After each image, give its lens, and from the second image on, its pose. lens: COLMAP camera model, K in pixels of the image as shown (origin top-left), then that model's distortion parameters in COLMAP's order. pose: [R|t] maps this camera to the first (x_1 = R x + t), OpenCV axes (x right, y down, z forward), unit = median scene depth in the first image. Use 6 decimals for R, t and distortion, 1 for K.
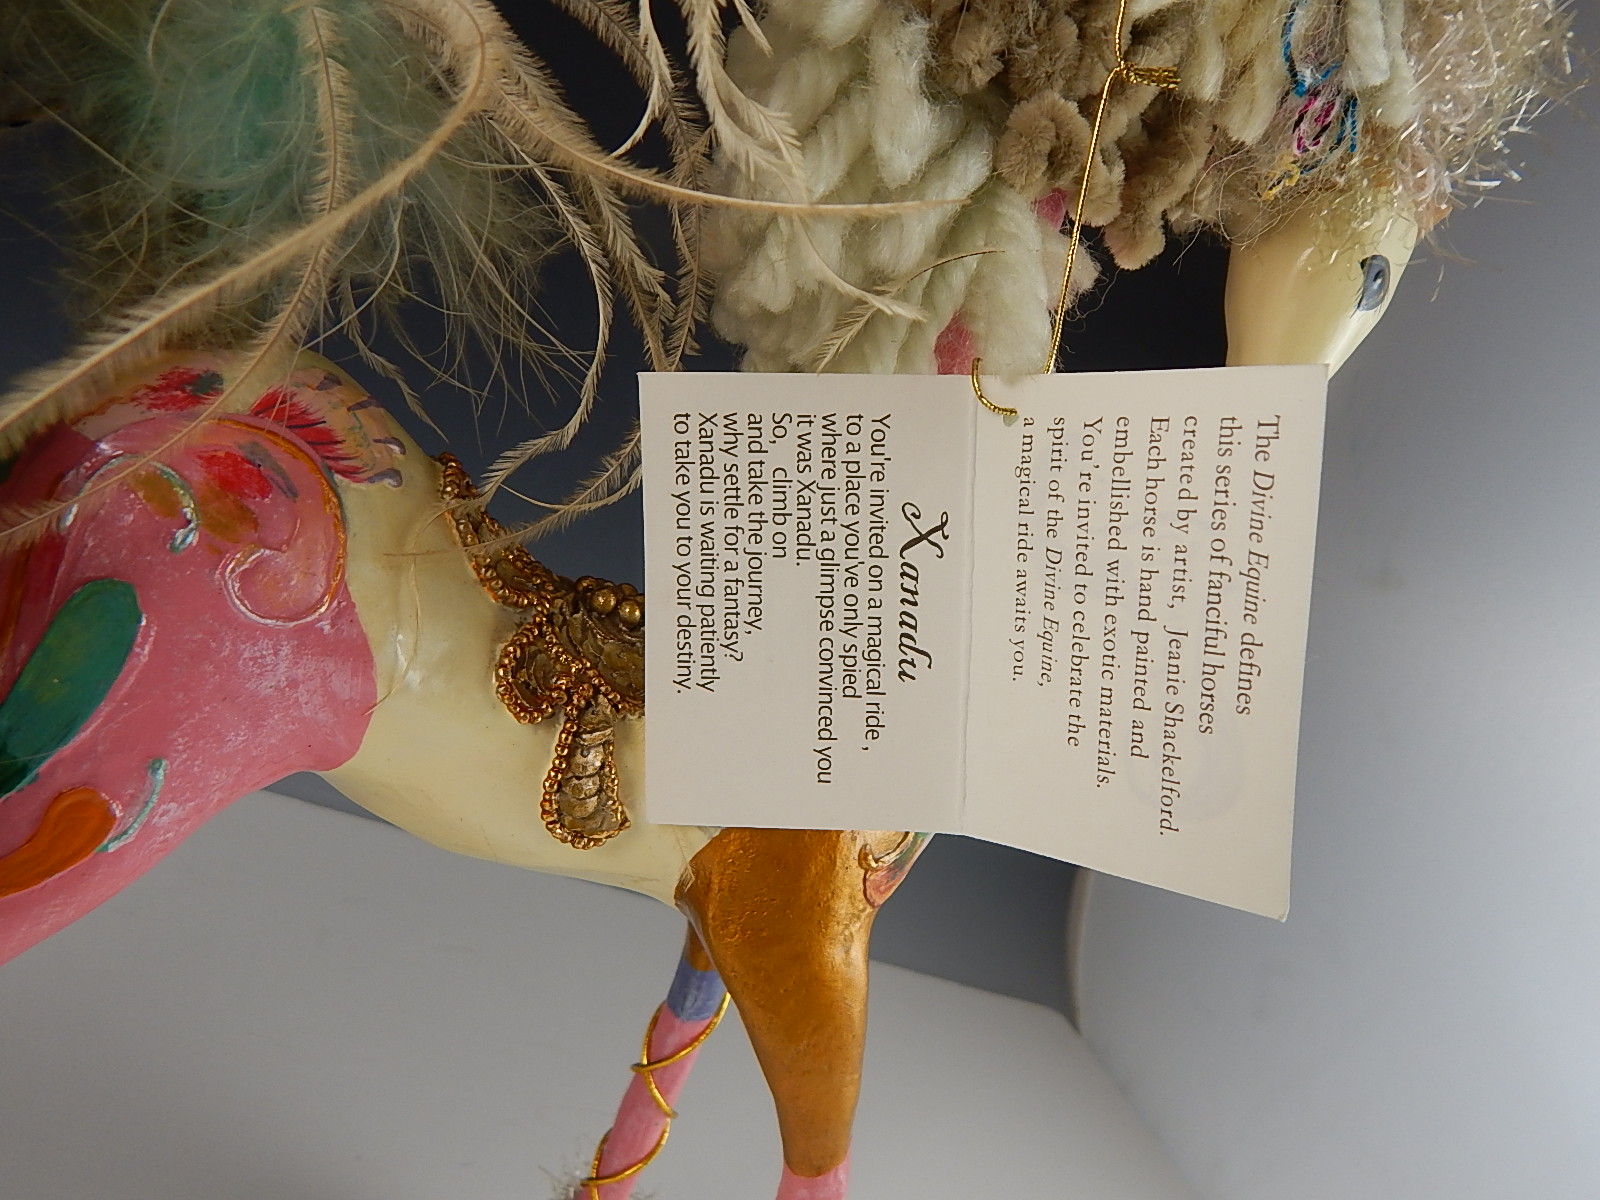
lens RADIAL K [[1162.1, 0, 806.1], [0, 1162.1, 591.3], [0, 0, 1]] dist [0.004388, -0.002511]
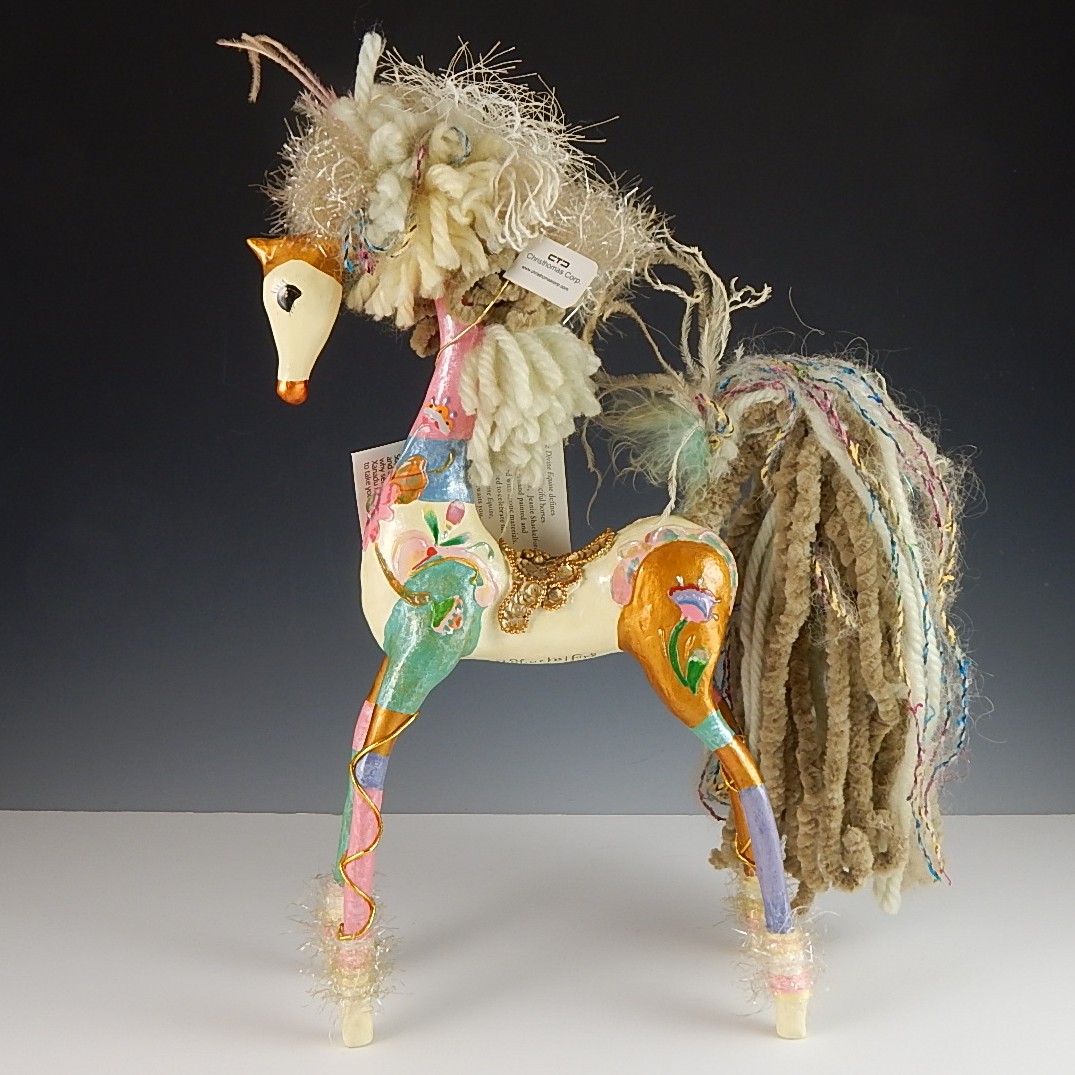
lens RADIAL K [[1330.8, 0, 516.3], [0, 1330.8, 554.3], [0, 0, 1]] dist [-0.002734, 0.000000]
pose [[0.836396, -0.291150, 0.464405, -1.417990], [0.169387, 0.943084, 0.286182, -0.832312], [-0.521295, -0.160697, 0.838109, -2.053210]]
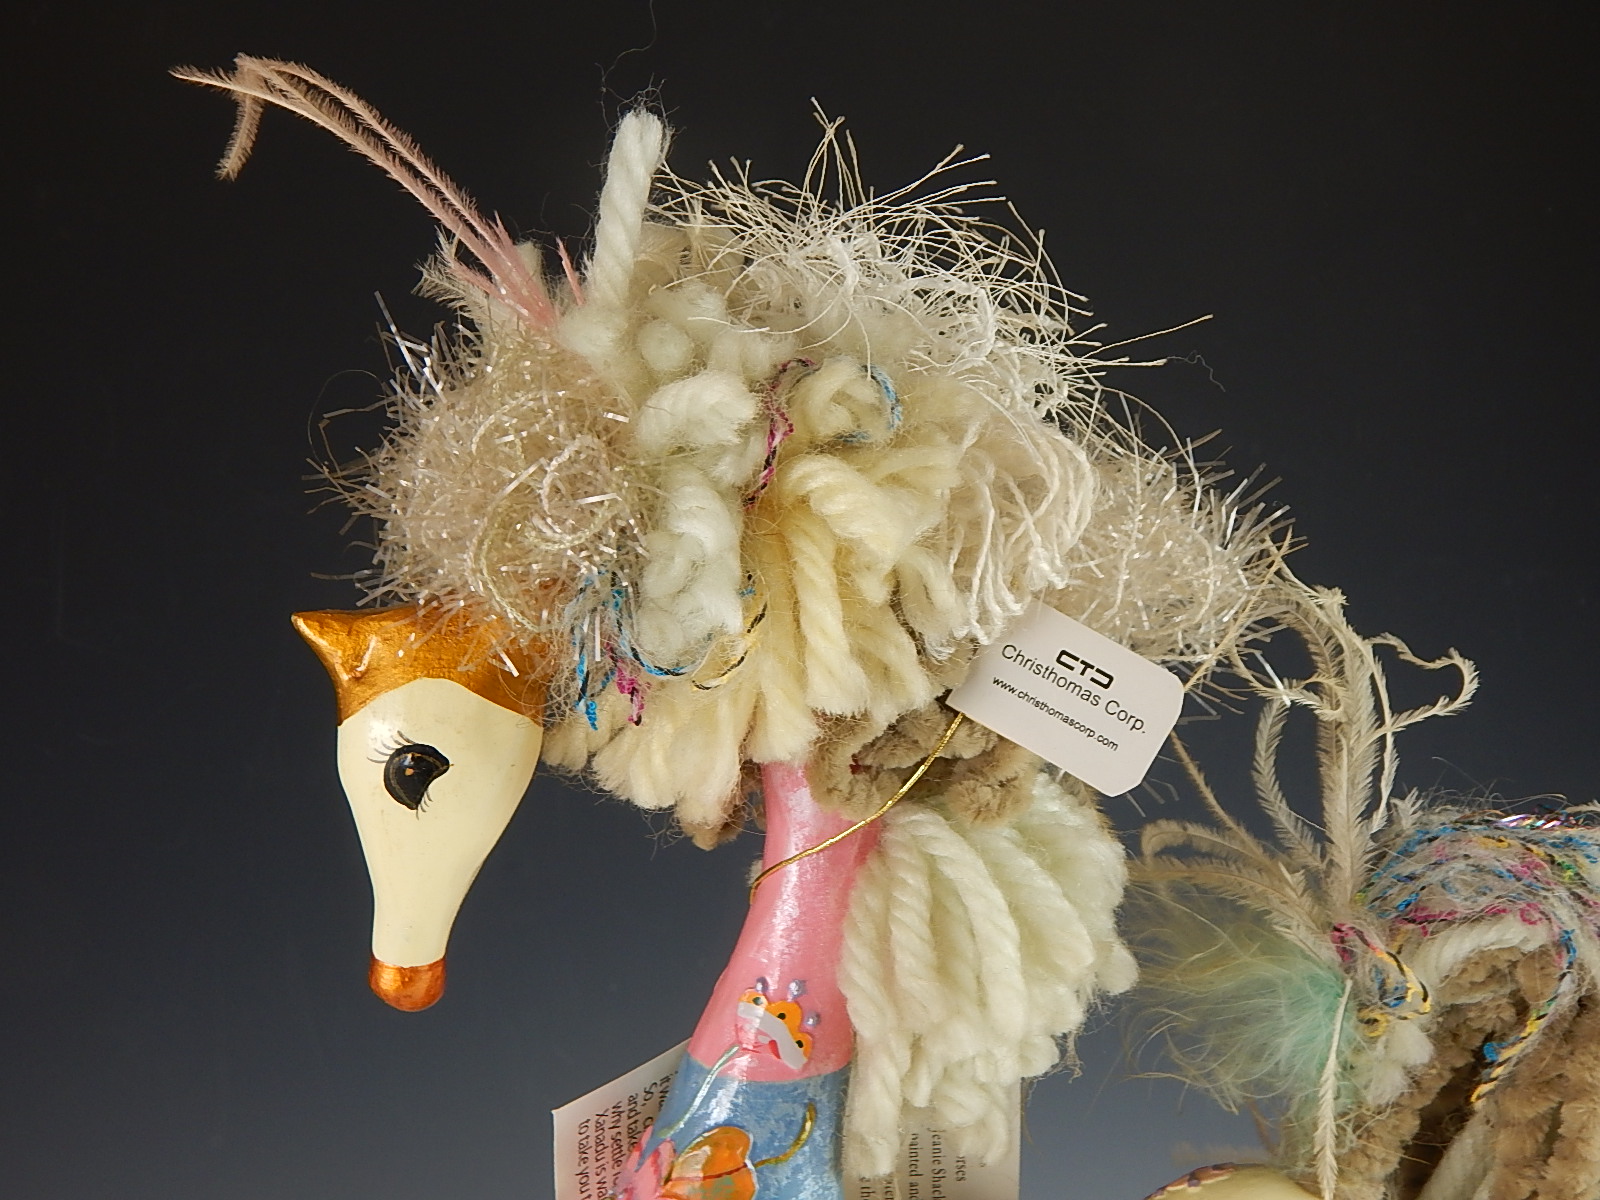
lens RADIAL K [[2013.3, 0, 785.4], [0, 2013.3, 595.6], [0, 0, 1]] dist [-0.023465, 0.000000]
pose [[0.717986, -0.318341, 0.618996, -1.071331], [0.123495, 0.933438, 0.336811, -1.335381], [-0.685015, -0.165383, 0.709509, -0.530932]]
